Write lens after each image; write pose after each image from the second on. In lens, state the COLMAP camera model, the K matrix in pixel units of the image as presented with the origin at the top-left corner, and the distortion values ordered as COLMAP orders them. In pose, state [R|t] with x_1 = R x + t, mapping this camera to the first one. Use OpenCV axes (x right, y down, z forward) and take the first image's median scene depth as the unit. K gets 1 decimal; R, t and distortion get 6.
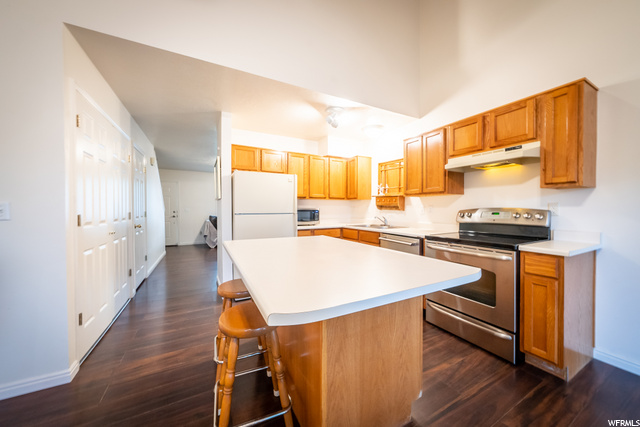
lens RADIAL K [[223.8, 0, 317.8], [0, 223.8, 212.0], [0, 0, 1]] dist [-0.000234, -0.000006]
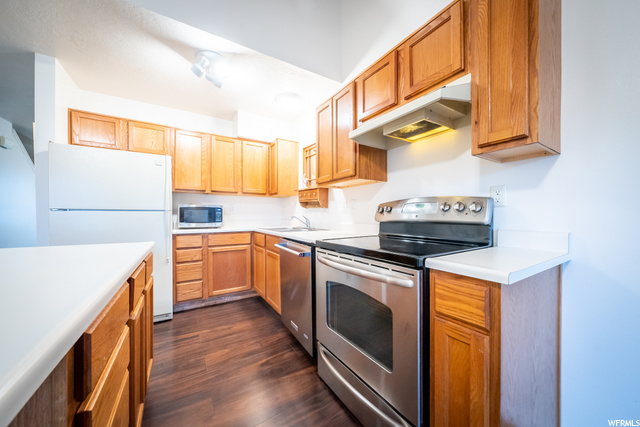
lens RADIAL K [[225.4, 0, 319.5], [0, 225.4, 216.6], [0, 0, 1]] dist [-0.001756, -0.000158]
pose [[0.996896, -0.001316, 0.078716, 0.400933], [0.001650, 0.999990, -0.004177, 0.035578], [-0.078710, 0.004294, 0.996888, 0.327734]]
